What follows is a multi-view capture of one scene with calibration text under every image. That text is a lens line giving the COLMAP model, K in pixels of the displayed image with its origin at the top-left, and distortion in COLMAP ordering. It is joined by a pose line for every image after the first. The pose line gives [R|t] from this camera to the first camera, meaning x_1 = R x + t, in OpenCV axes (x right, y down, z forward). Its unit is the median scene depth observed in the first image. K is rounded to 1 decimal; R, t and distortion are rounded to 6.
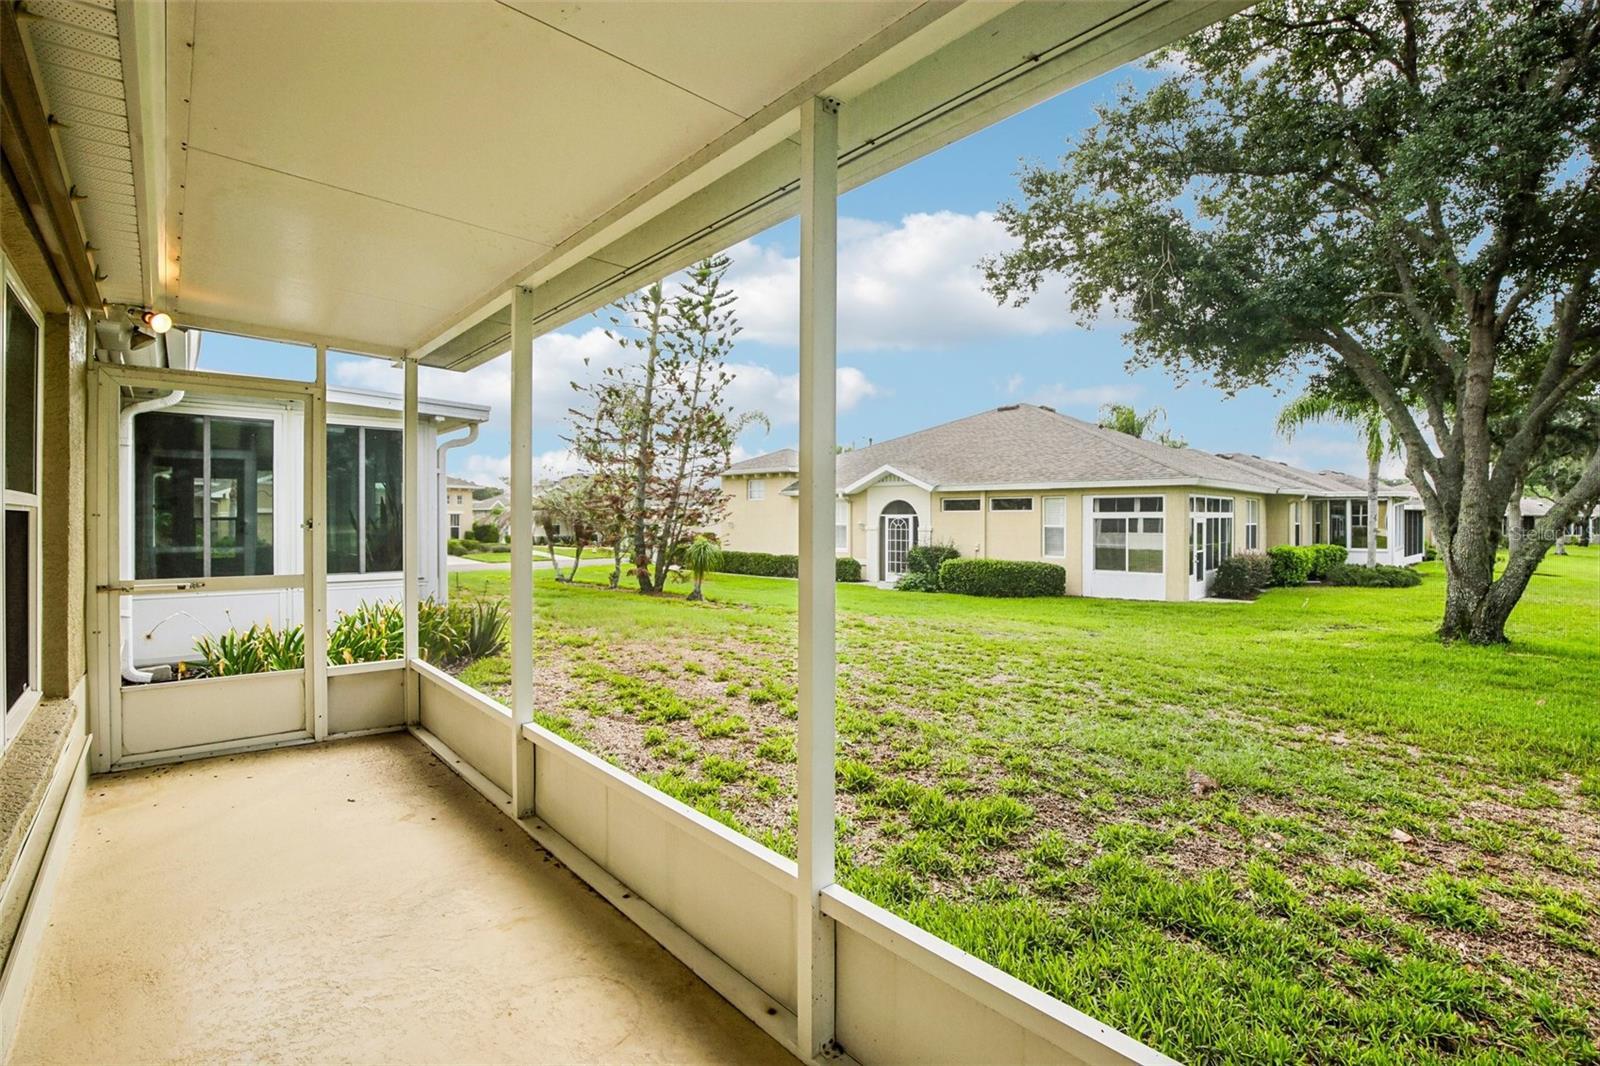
lens RADIAL K [[723.8, 0, 815.5], [0, 723.8, 527.8], [0, 0, 1]] dist [0.000222, 0.000059]
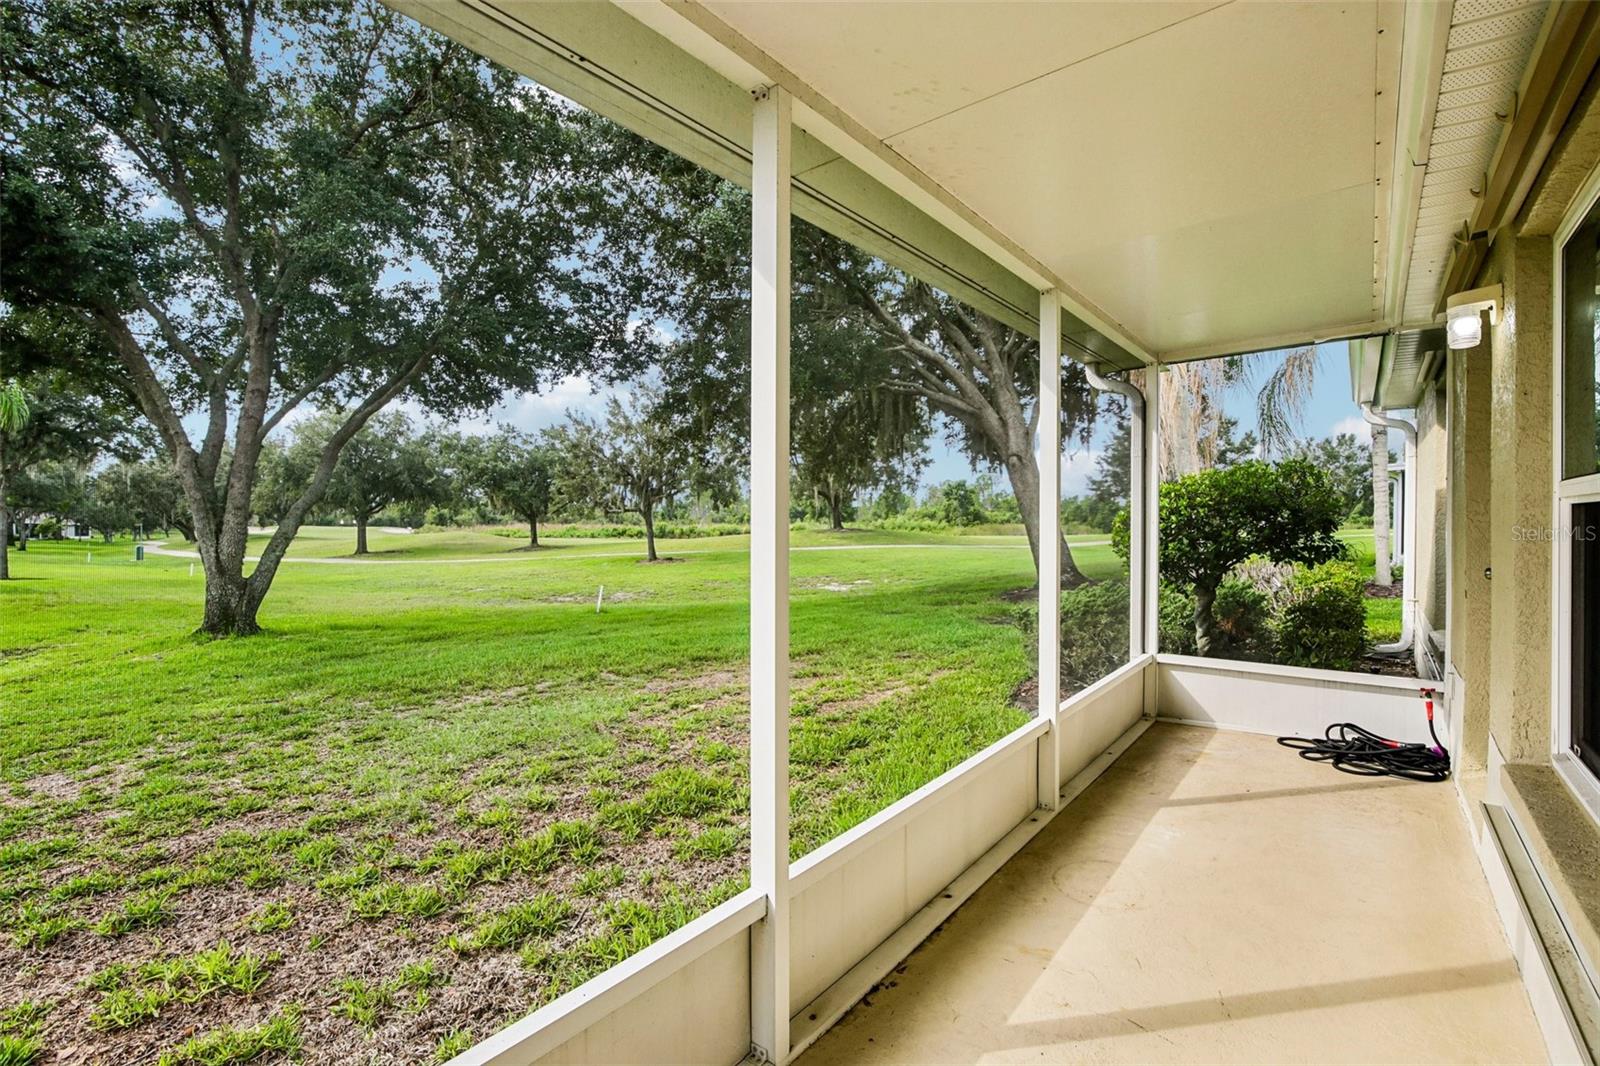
lens RADIAL K [[723.8, 0, 815.5], [0, 723.8, 527.8], [0, 0, 1]] dist [0.000222, 0.000059]
pose [[-0.183855, -0.000920, 0.982953, -0.489389], [0.004377, 0.999989, 0.001755, 0.001648], [-0.982944, 0.004626, -0.183849, 0.554532]]
